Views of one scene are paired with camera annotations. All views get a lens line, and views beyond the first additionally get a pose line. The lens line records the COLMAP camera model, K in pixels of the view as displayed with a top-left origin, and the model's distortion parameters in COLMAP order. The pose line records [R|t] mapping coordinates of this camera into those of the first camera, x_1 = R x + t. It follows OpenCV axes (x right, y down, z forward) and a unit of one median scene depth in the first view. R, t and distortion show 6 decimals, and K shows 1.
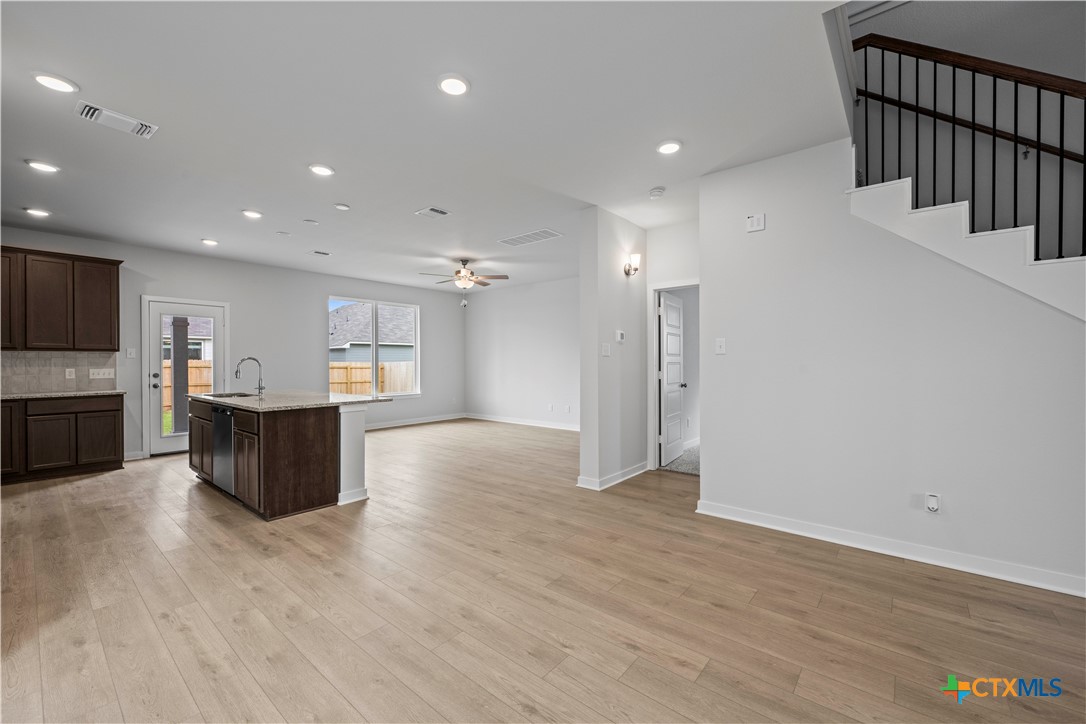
lens RADIAL K [[438.2, 0, 550.1], [0, 438.2, 364.3], [0, 0, 1]] dist [-0.001257, -0.000193]
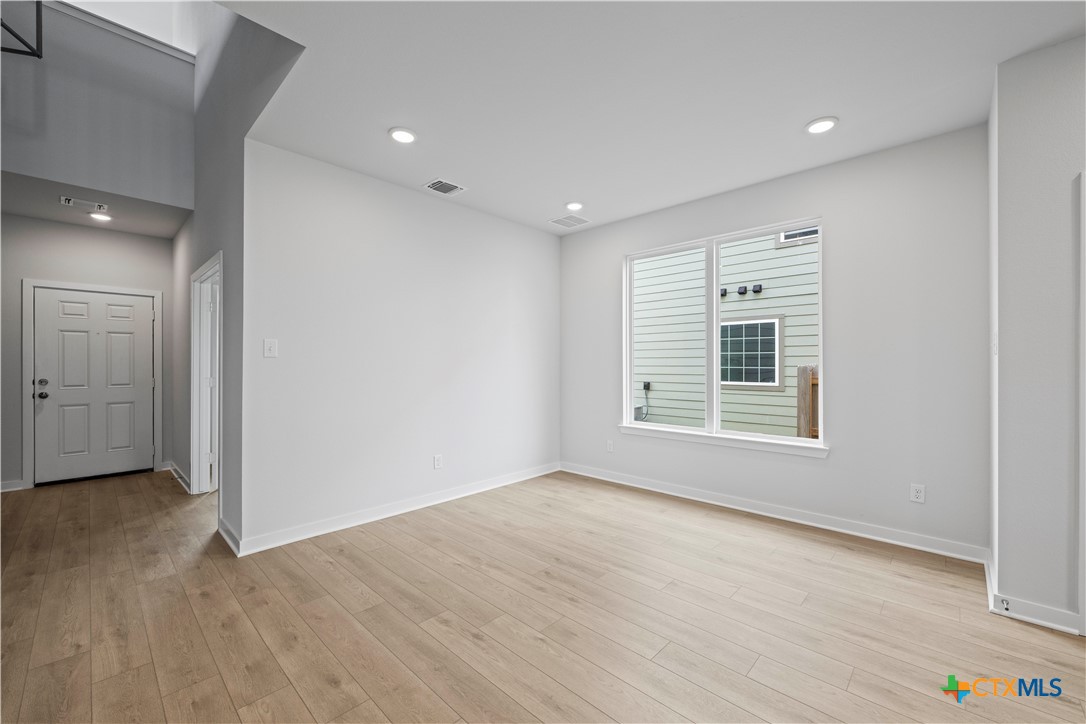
lens RADIAL K [[438.2, 0, 550.1], [0, 438.2, 364.3], [0, 0, 1]] dist [-0.001257, -0.000193]
pose [[-0.998011, 0.003620, 0.062940, -0.050711], [0.003682, 0.999993, 0.000864, -0.008680], [-0.062936, 0.001094, -0.998017, 1.952836]]
